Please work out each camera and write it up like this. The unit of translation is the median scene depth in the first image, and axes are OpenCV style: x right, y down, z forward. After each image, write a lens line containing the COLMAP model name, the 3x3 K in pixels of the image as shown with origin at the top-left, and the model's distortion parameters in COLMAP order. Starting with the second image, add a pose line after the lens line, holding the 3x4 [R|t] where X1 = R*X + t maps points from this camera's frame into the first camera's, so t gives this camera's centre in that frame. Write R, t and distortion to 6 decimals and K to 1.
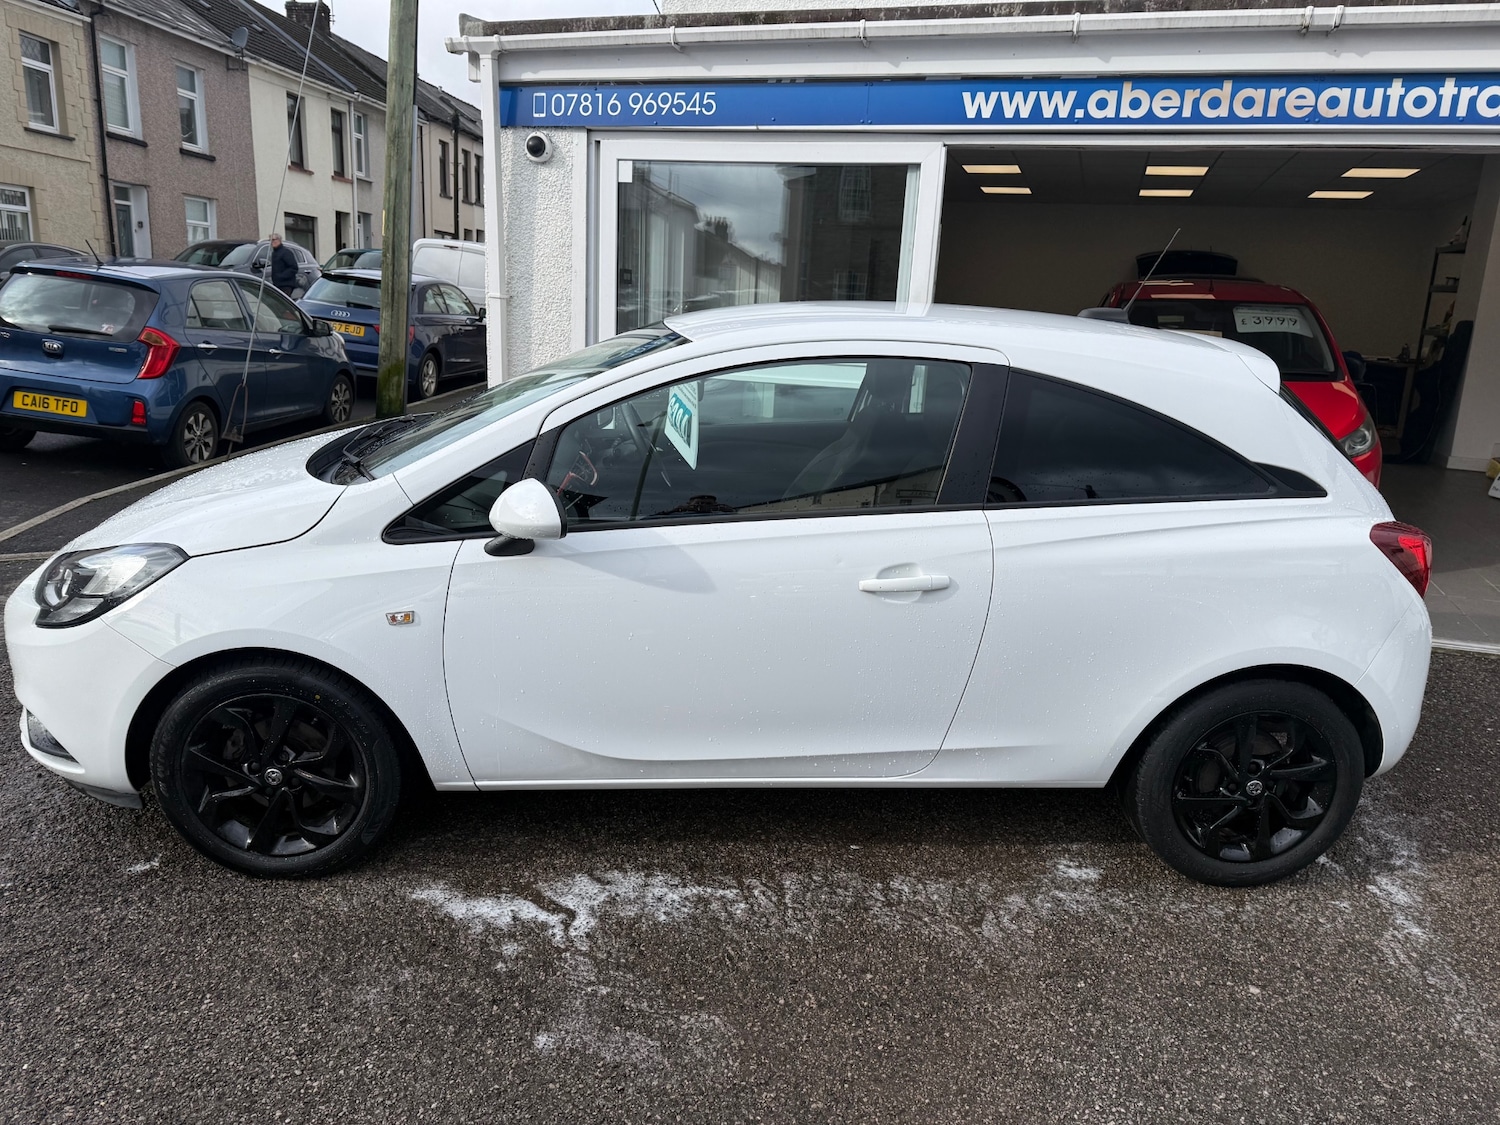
lens RADIAL K [[1053.3, 0, 750.0], [0, 1053.3, 562.5], [0, 0, 1]] dist [0.025728, -0.029149]
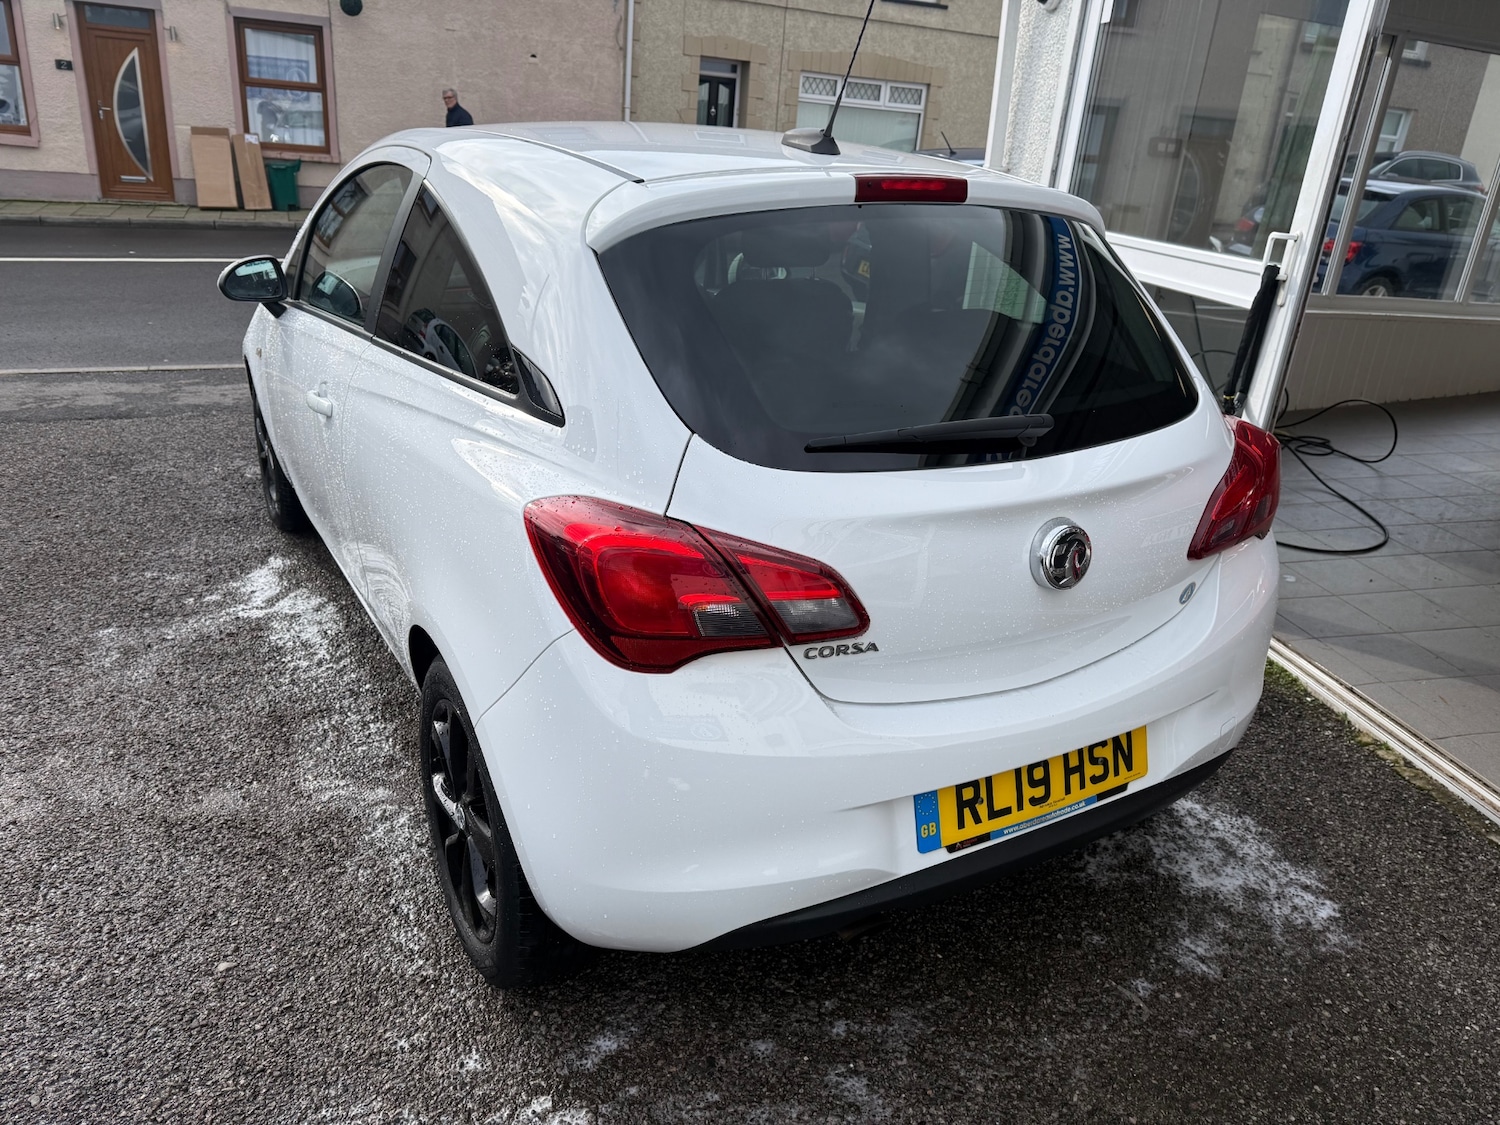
lens RADIAL K [[1067.1, 0, 743.8], [0, 1067.1, 554.9], [0, 0, 1]] dist [0.011001, -0.021029]
pose [[0.446077, 0.309100, -0.839924, 0.702994], [-0.265931, 0.941860, 0.205379, -0.089076], [0.854574, 0.131747, 0.502341, 0.507865]]
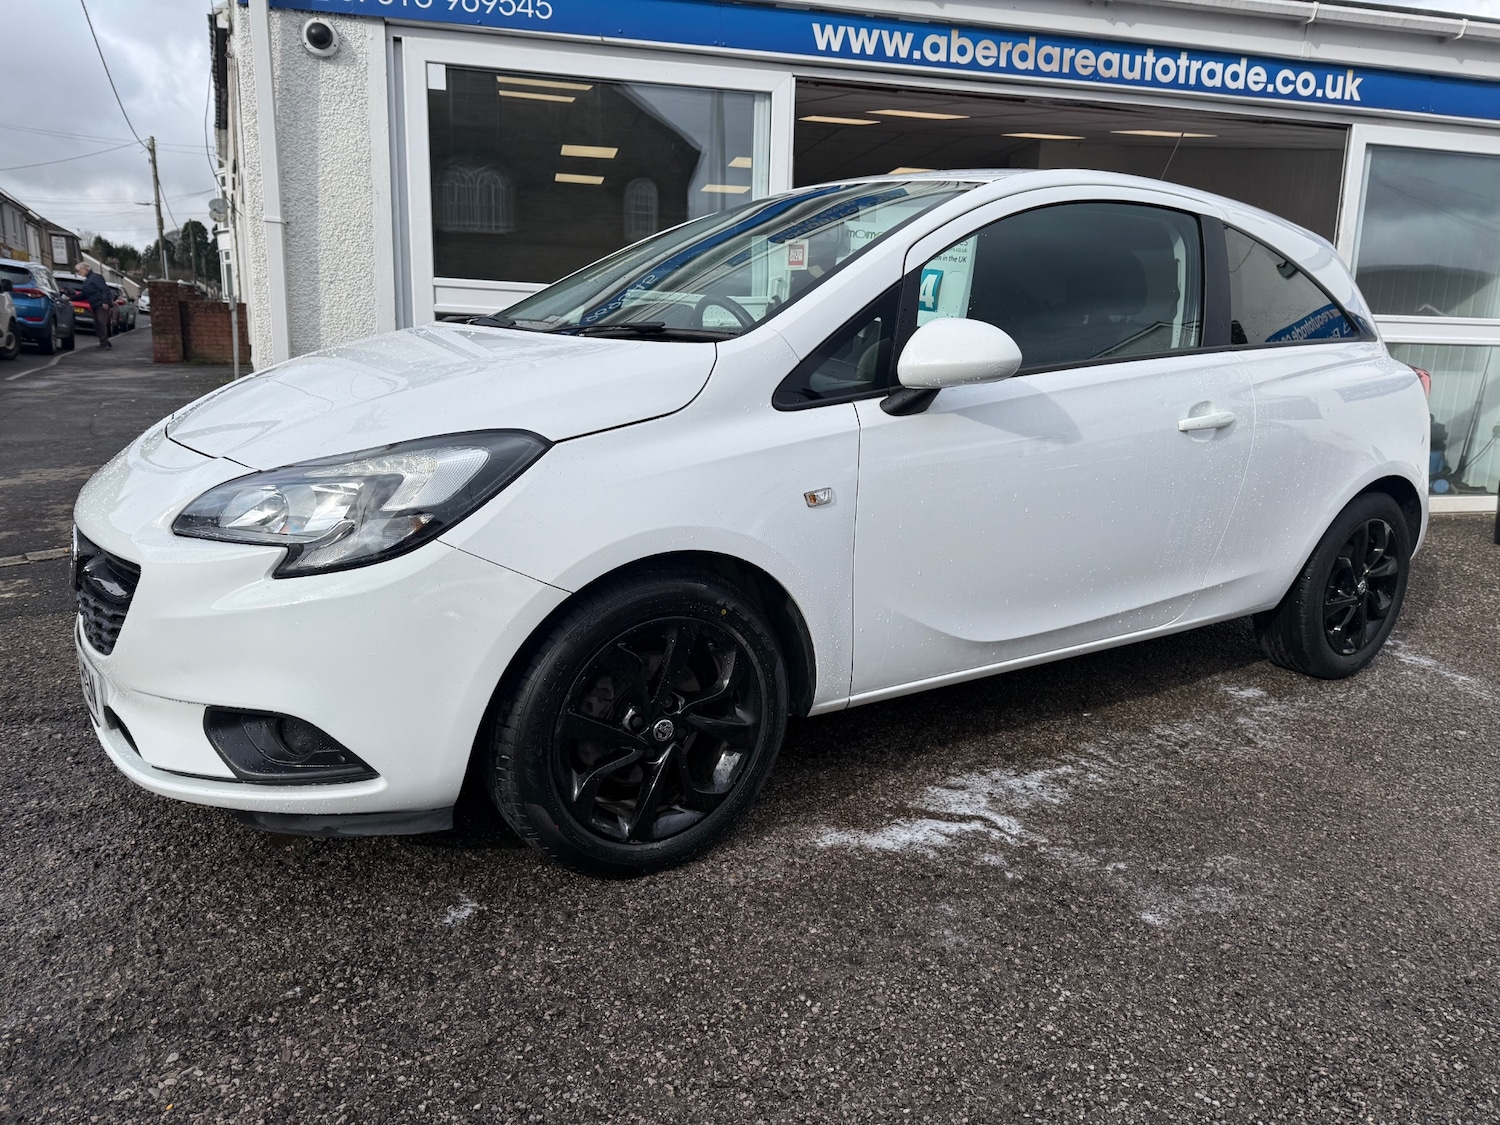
lens RADIAL K [[1060.7, 0, 750.0], [0, 1060.7, 562.5], [0, 0, 1]] dist [0.026468, -0.033878]
pose [[0.863838, -0.123857, 0.488307, -0.454951], [0.134046, 0.990873, 0.014197, 0.048675], [-0.485608, 0.053192, 0.872557, 0.184453]]
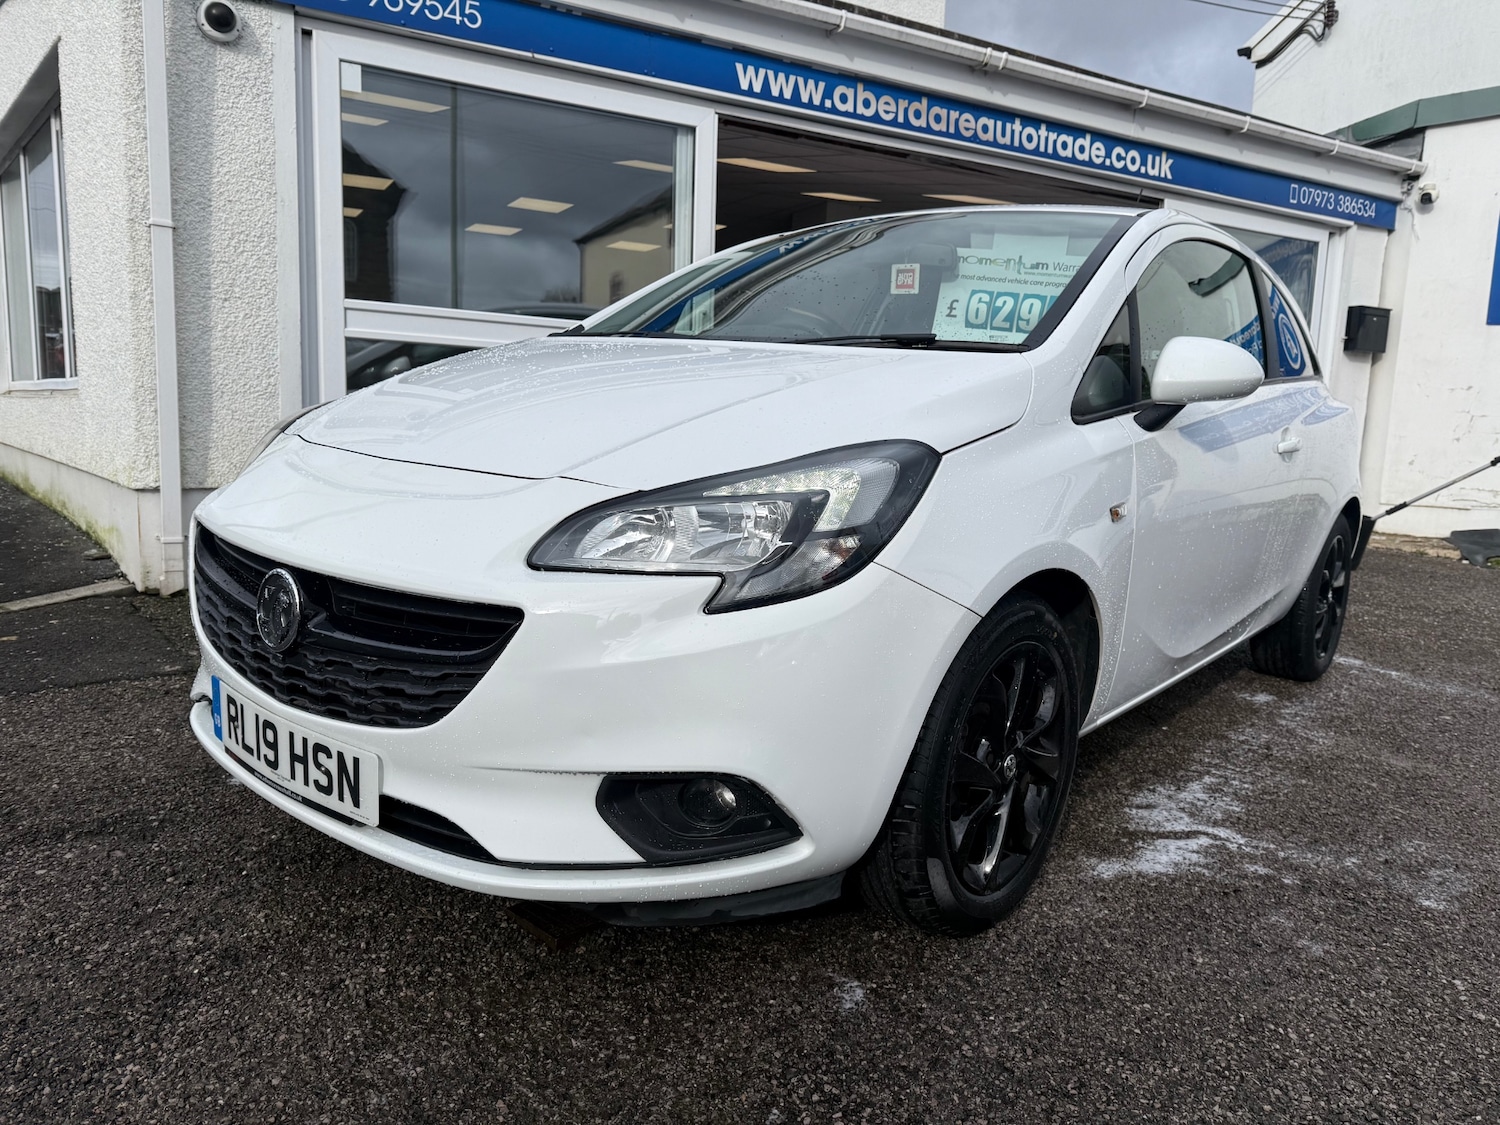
lens RADIAL K [[1059.5, 0, 750.0], [0, 1059.5, 562.5], [0, 0, 1]] dist [0.017820, -0.022551]
pose [[0.684076, -0.125973, 0.718450, -0.638428], [0.171140, 0.985198, 0.009792, 0.019949], [-0.709049, 0.116258, 0.695509, 0.375856]]
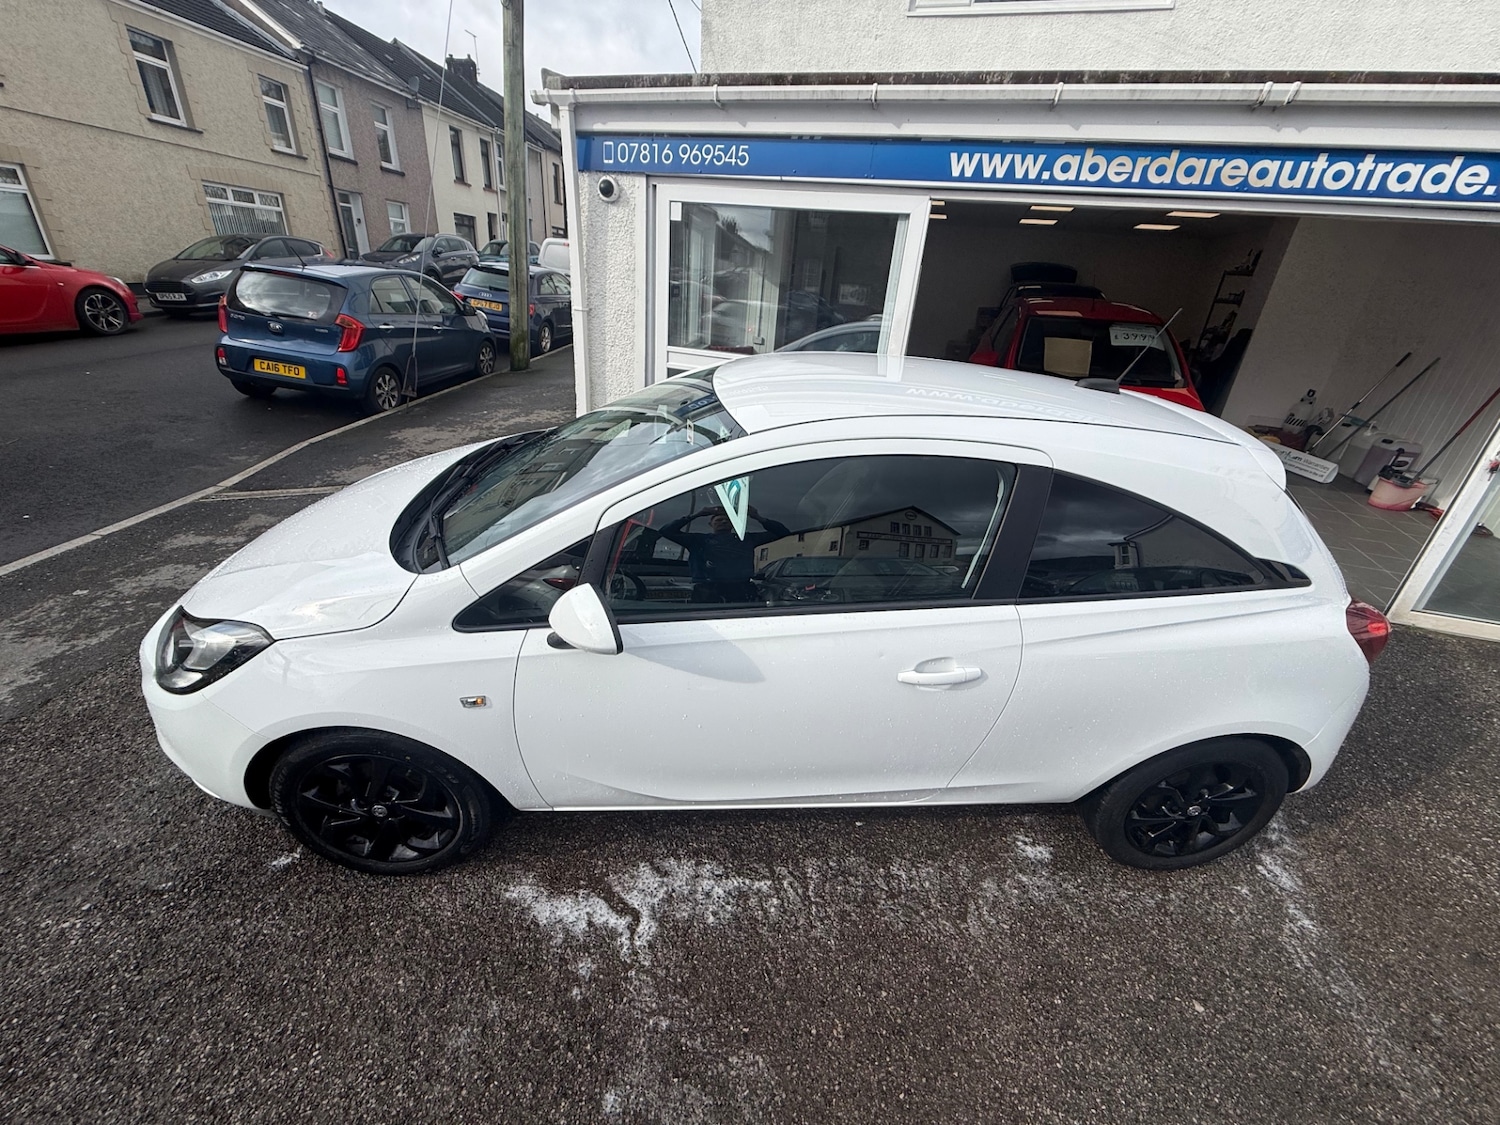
lens RADIAL K [[593.8, 0, 746.2], [0, 593.8, 560.2], [0, 0, 1]] dist [-0.000526, -0.000417]
pose [[0.999708, 0.022968, 0.007472, -0.034451], [-0.024012, 0.978474, 0.204969, -0.128883], [-0.002604, -0.205089, 0.978740, 0.251575]]
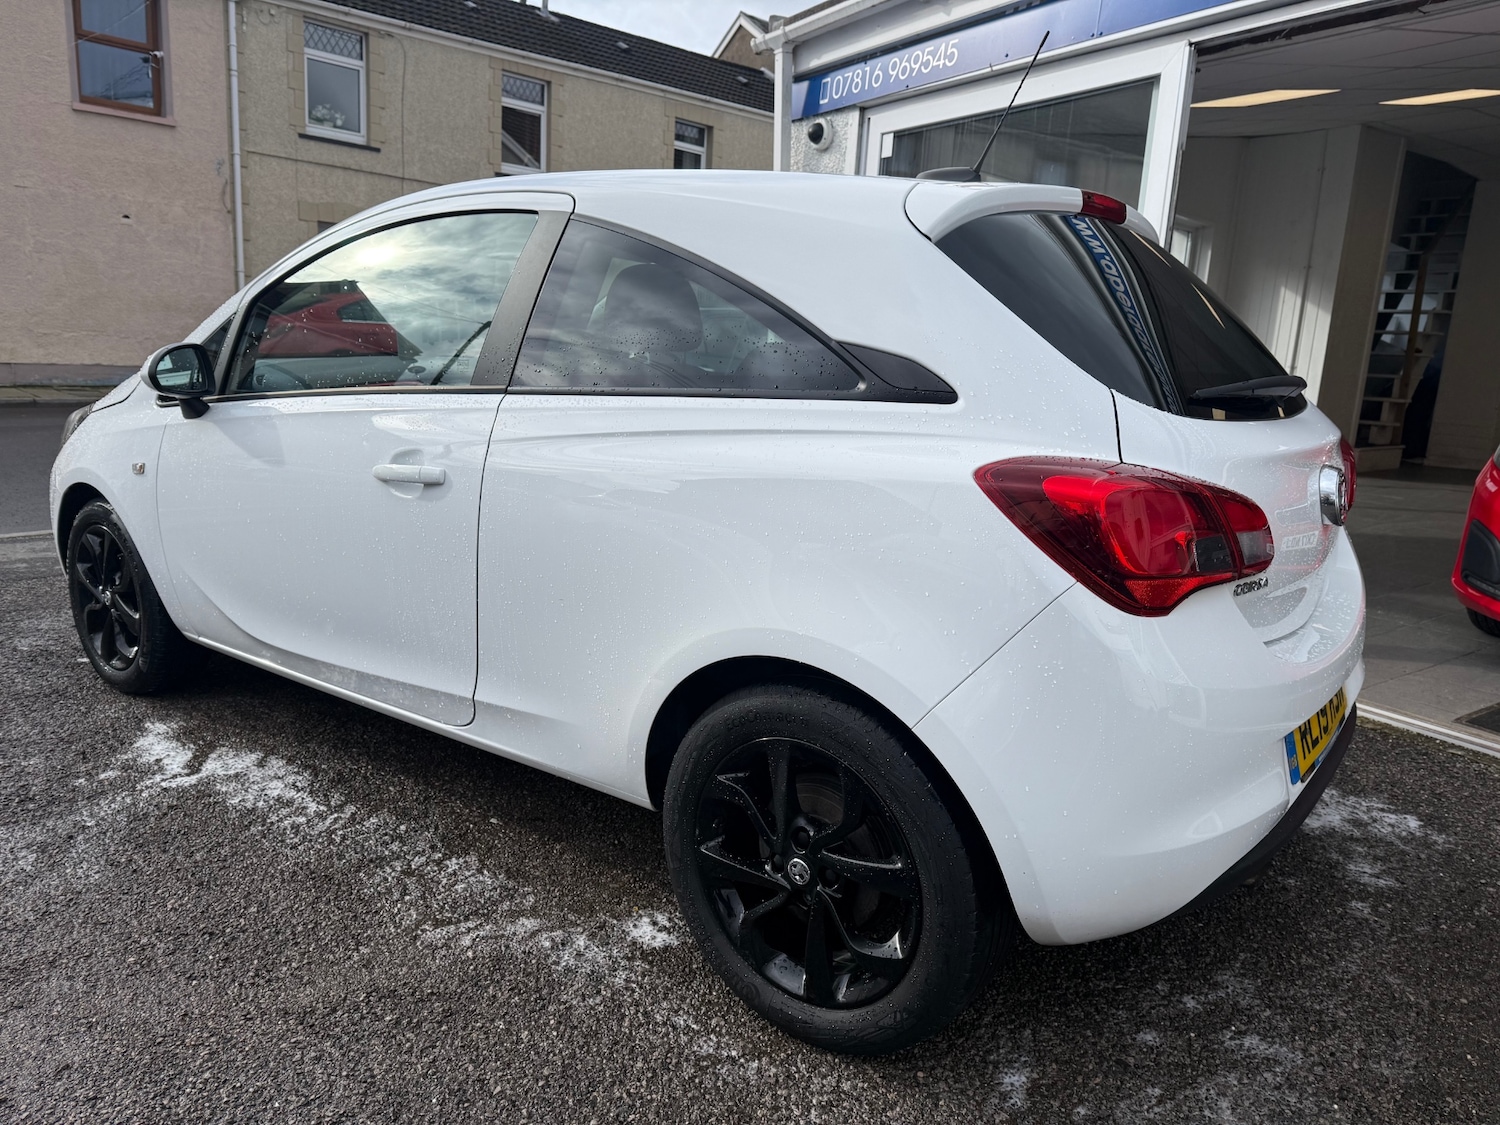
lens RADIAL K [[1059.5, 0, 750.0], [0, 1059.5, 562.5], [0, 0, 1]] dist [0.017820, -0.022551]
pose [[0.757490, 0.121420, -0.641456, 0.534182], [-0.173906, 0.984579, -0.018995, 0.034691], [0.629258, 0.125941, 0.766924, 0.317975]]
